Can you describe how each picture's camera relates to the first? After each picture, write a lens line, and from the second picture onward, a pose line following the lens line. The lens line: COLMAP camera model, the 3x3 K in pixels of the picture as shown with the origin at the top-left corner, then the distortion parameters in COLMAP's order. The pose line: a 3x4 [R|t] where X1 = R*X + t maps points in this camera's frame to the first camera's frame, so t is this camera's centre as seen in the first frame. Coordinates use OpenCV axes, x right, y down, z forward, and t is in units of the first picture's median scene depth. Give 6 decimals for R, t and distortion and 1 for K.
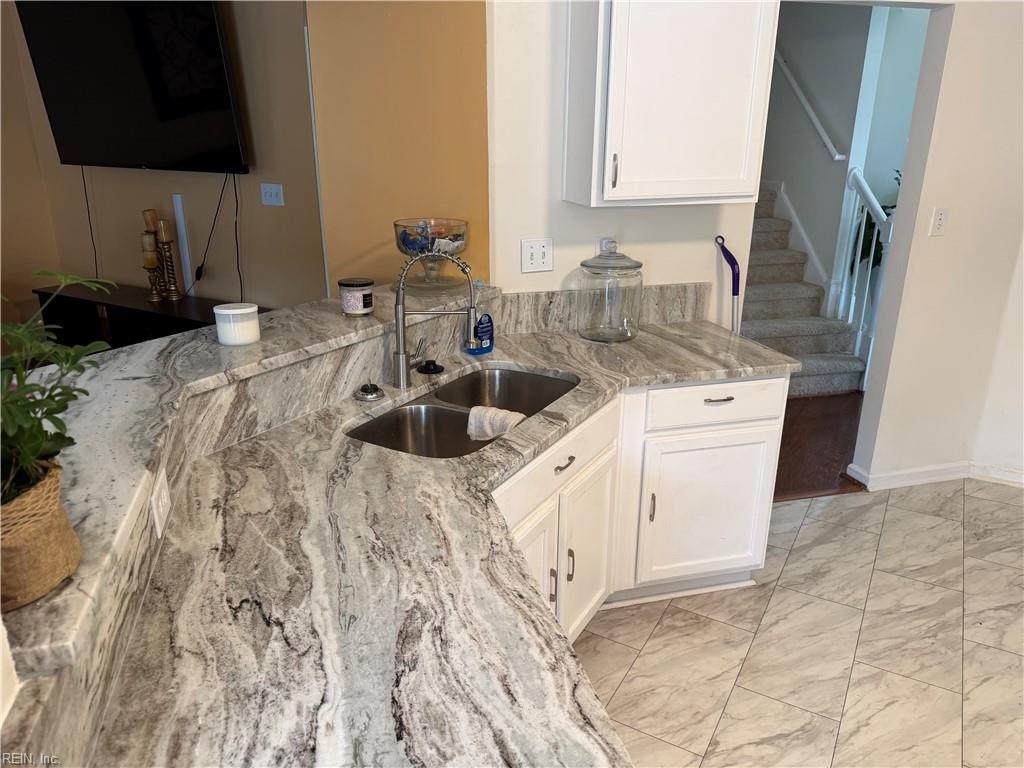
lens RADIAL K [[723.6, 0, 513.4], [0, 723.6, 386.0], [0, 0, 1]] dist [0.010271, -0.020923]
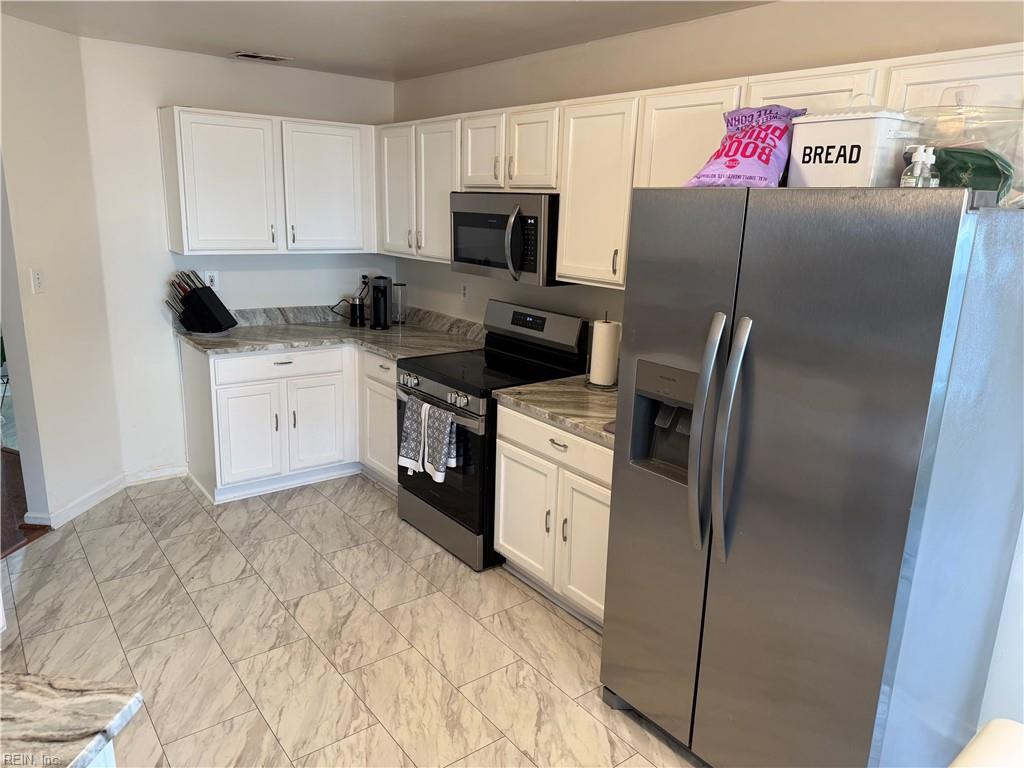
lens RADIAL K [[723.6, 0, 522.8], [0, 723.6, 386.9], [0, 0, 1]] dist [0.010271, -0.020923]
pose [[0.363869, -0.223035, 0.904353, -0.214596], [0.270003, 0.954479, 0.126761, -0.005909], [-0.891458, 0.198054, 0.407526, -0.118071]]
